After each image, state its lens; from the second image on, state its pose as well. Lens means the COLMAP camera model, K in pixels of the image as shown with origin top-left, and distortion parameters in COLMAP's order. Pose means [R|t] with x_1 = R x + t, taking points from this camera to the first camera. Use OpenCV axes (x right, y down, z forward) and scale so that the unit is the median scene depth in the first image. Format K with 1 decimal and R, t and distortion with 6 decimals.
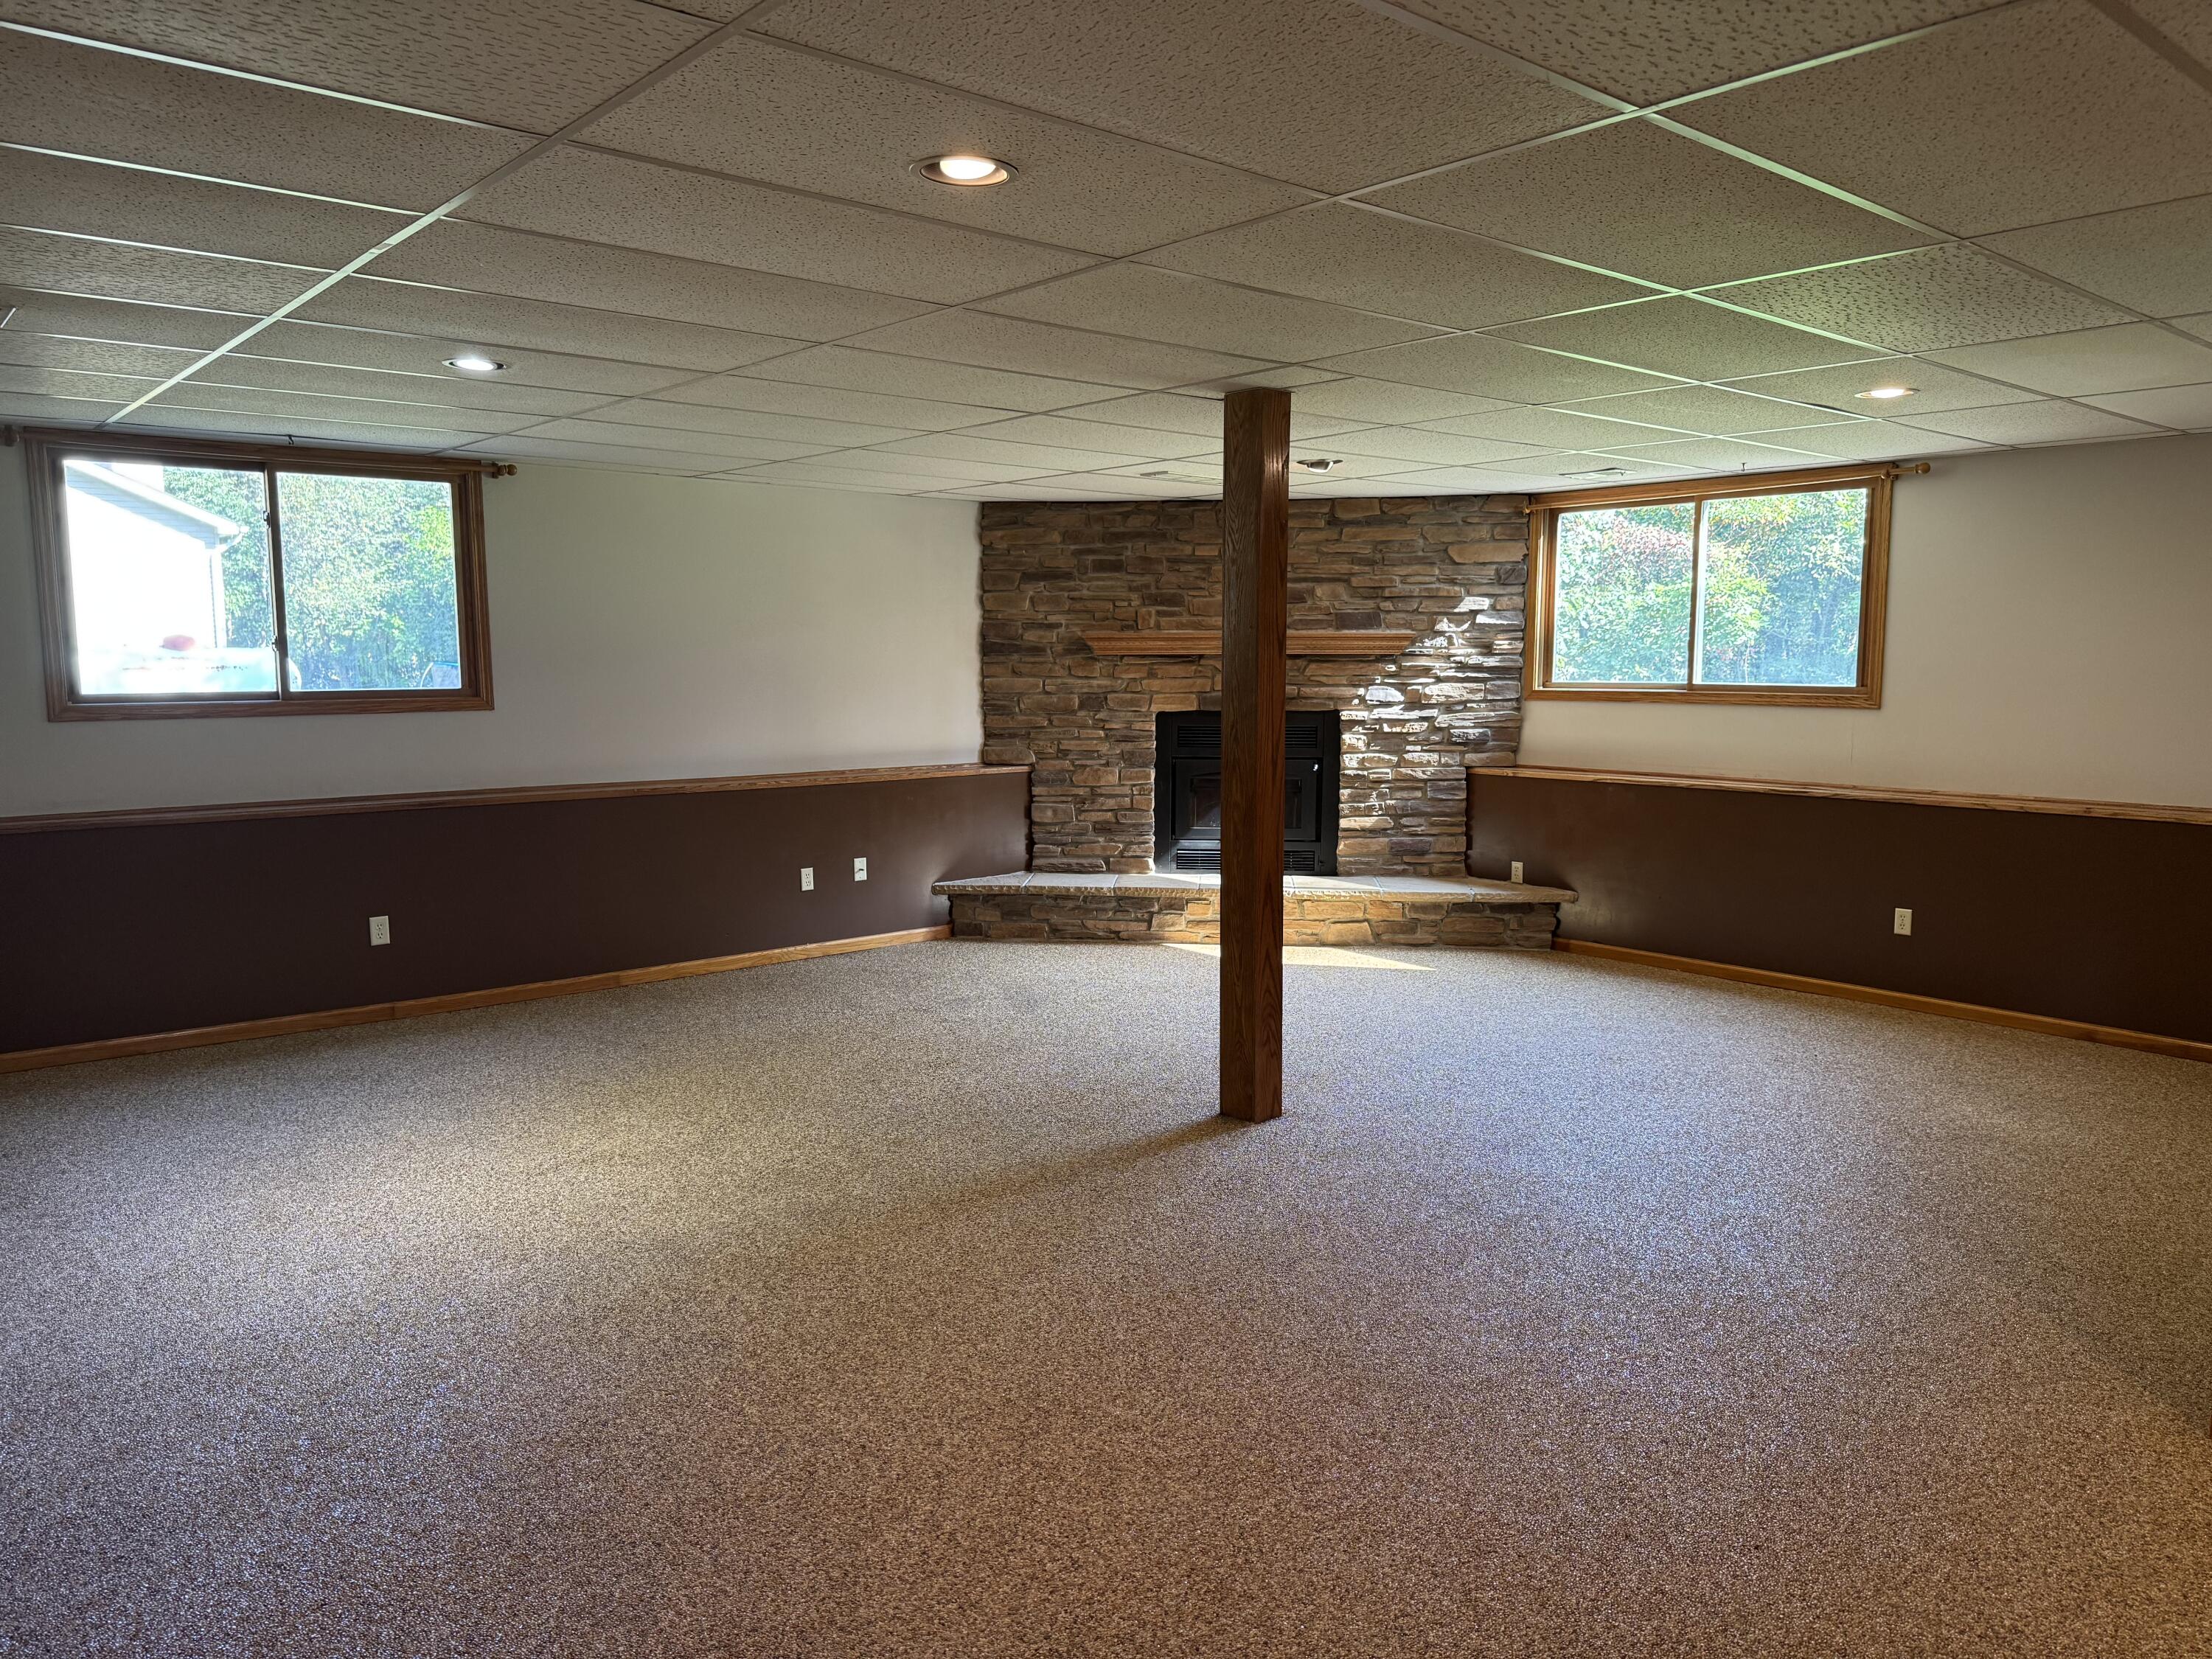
lens RADIAL K [[1540.5, 0, 1111.3], [0, 1540.5, 834.1], [0, 0, 1]] dist [0.108654, -0.131628]
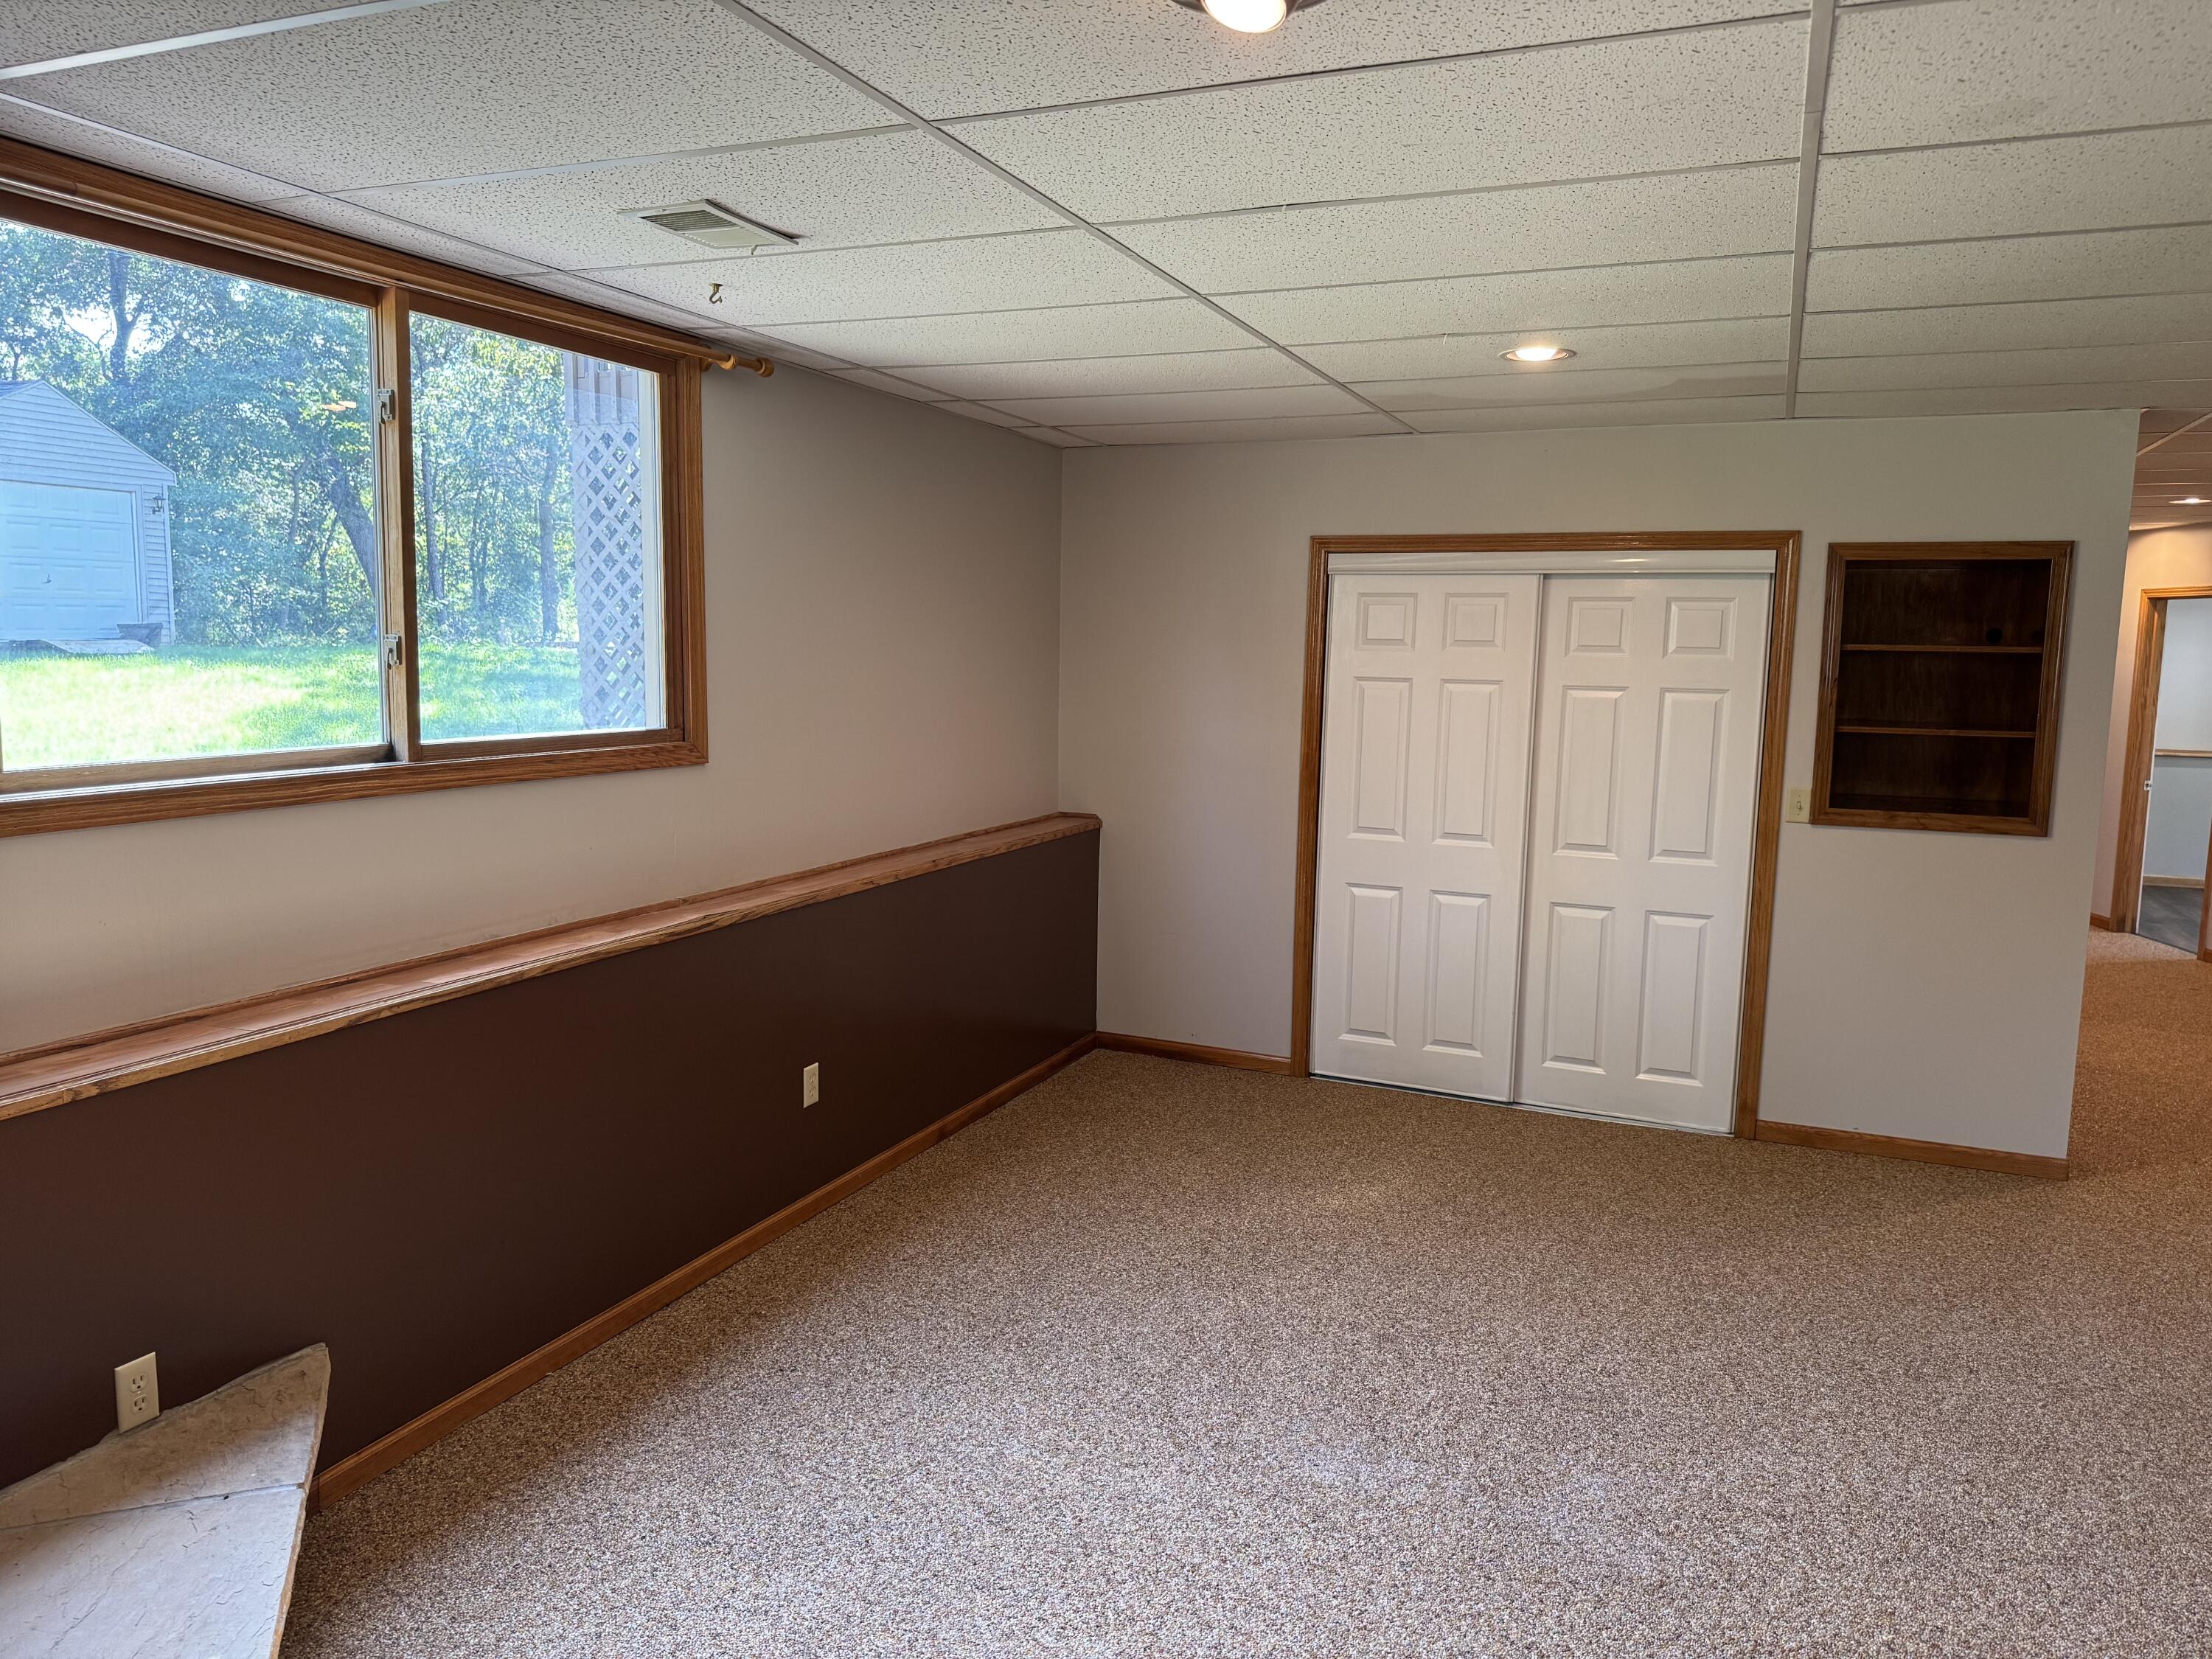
lens RADIAL K [[1546.1, 0, 1106.0], [0, 1546.1, 829.5], [0, 0, 1]] dist [0.045347, -0.085326]
pose [[-0.448437, -0.115713, 0.886293, -0.081252], [0.091349, 0.980459, 0.174227, -0.117844], [-0.889134, 0.159092, -0.429104, 0.923561]]
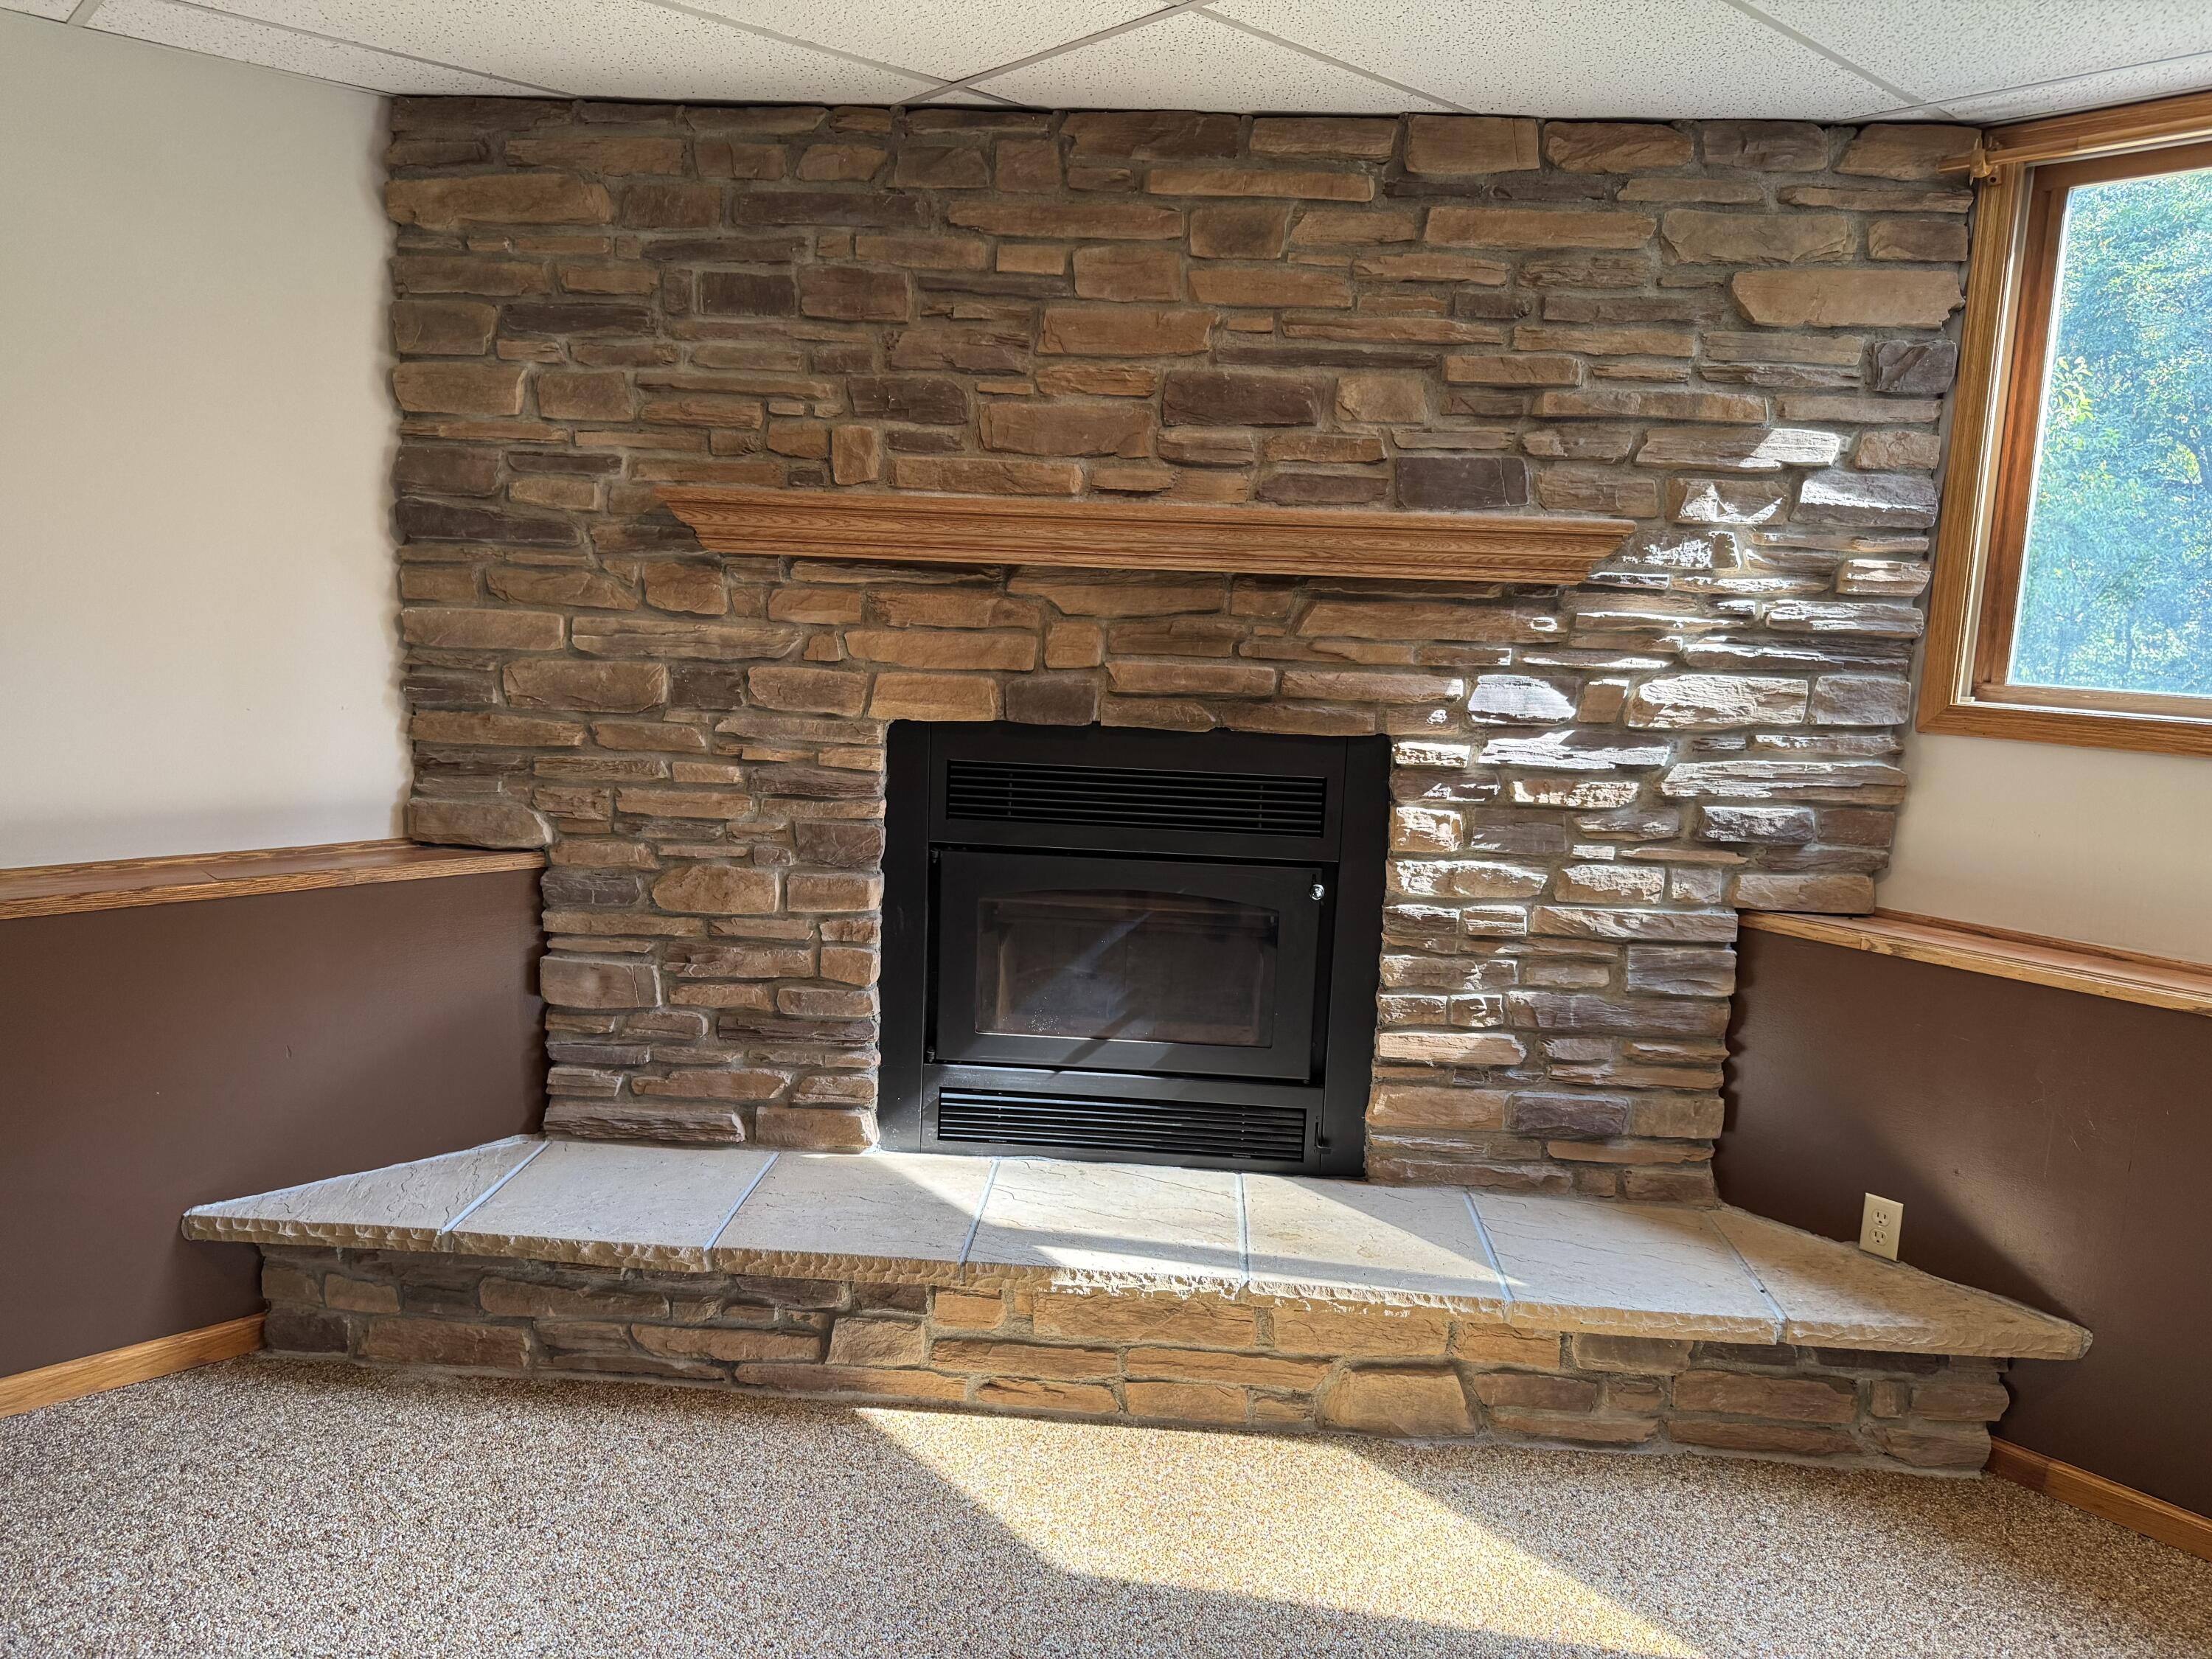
lens RADIAL K [[1557.6, 0, 1124.8], [0, 1557.6, 843.7], [0, 0, 1]] dist [0.145734, -0.300499]
pose [[0.999011, 0.033923, 0.028752, 0.076488], [-0.035351, 0.998088, 0.050711, -0.072017], [-0.026977, -0.051678, 0.998299, 0.639507]]
